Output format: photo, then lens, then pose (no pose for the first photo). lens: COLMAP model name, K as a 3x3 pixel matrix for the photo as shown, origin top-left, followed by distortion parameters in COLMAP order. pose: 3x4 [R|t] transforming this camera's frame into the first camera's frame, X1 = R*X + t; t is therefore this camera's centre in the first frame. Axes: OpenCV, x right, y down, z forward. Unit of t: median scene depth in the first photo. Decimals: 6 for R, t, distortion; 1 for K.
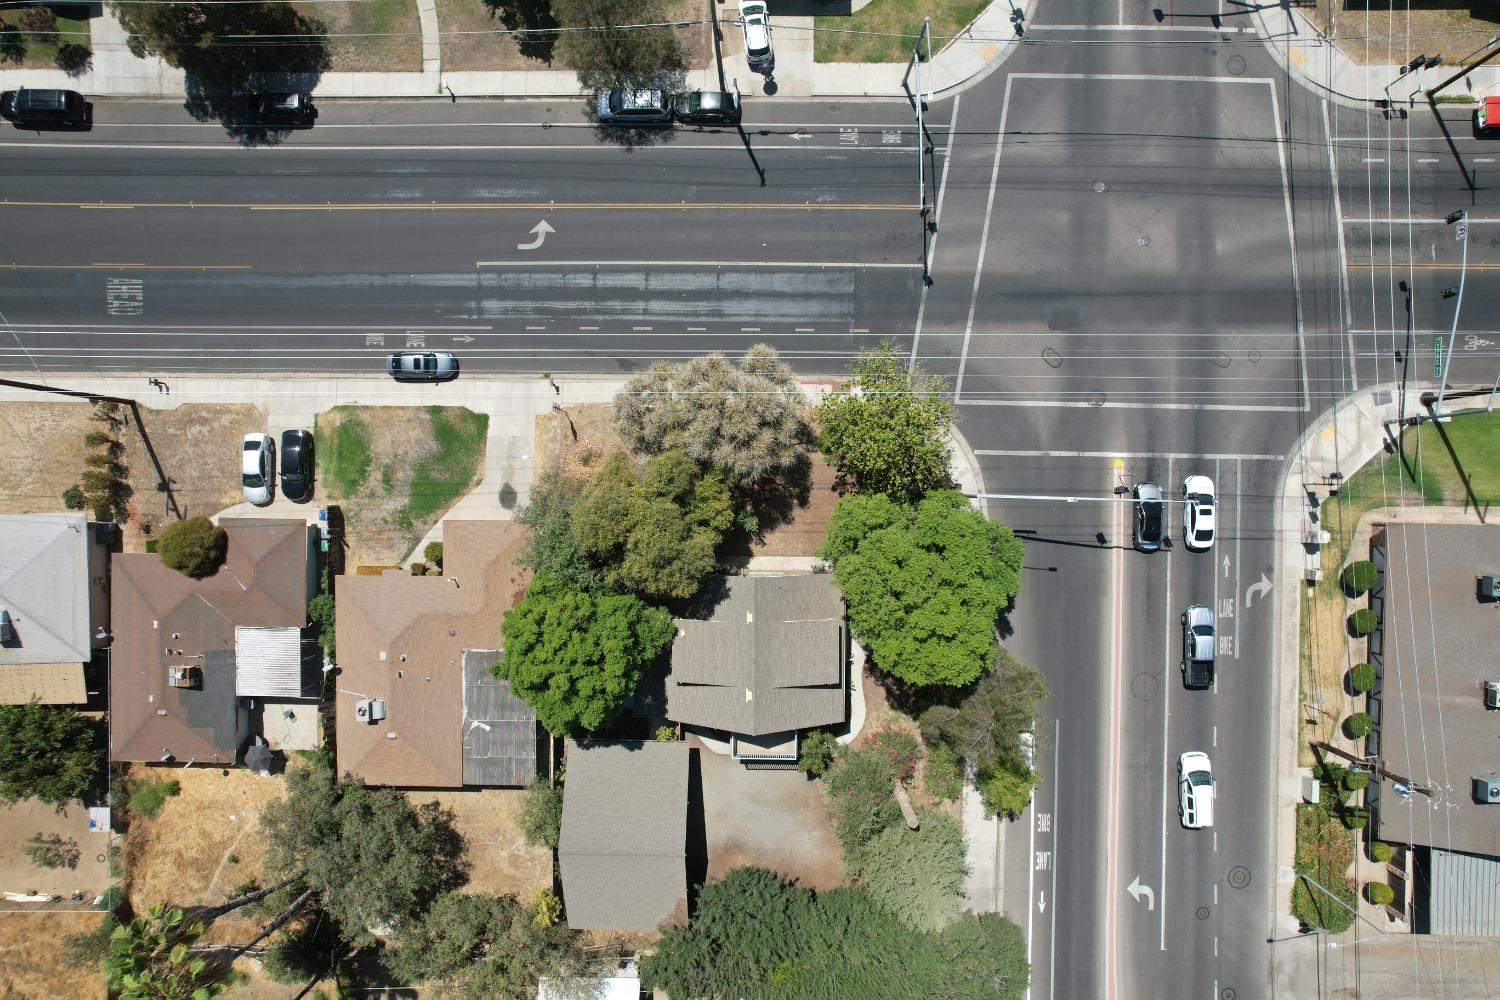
lens RADIAL K [[956.7, 0, 757.7], [0, 956.7, 502.1], [0, 0, 1]] dist [-0.064273, 0.058534]
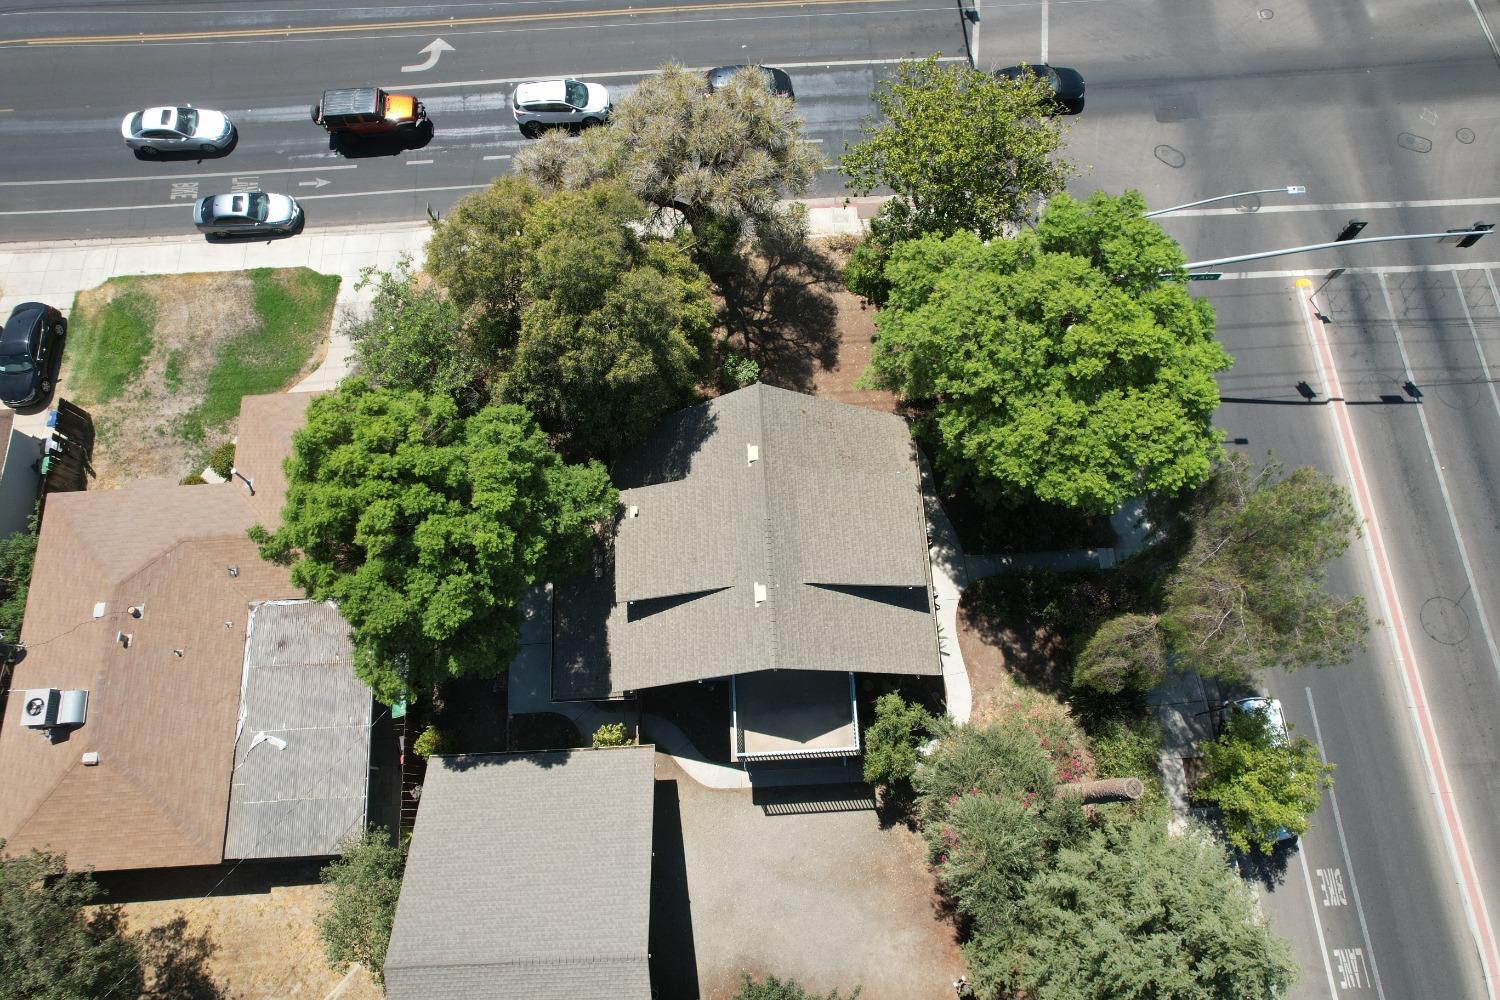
lens RADIAL K [[956.7, 0, 755.7], [0, 956.7, 495.8], [0, 0, 1]] dist [-0.064273, 0.058534]
pose [[0.998191, -0.058063, 0.015592, -0.015059], [0.059986, 0.944611, -0.322663, 0.283024], [0.004007, 0.323015, 0.946385, 0.432229]]
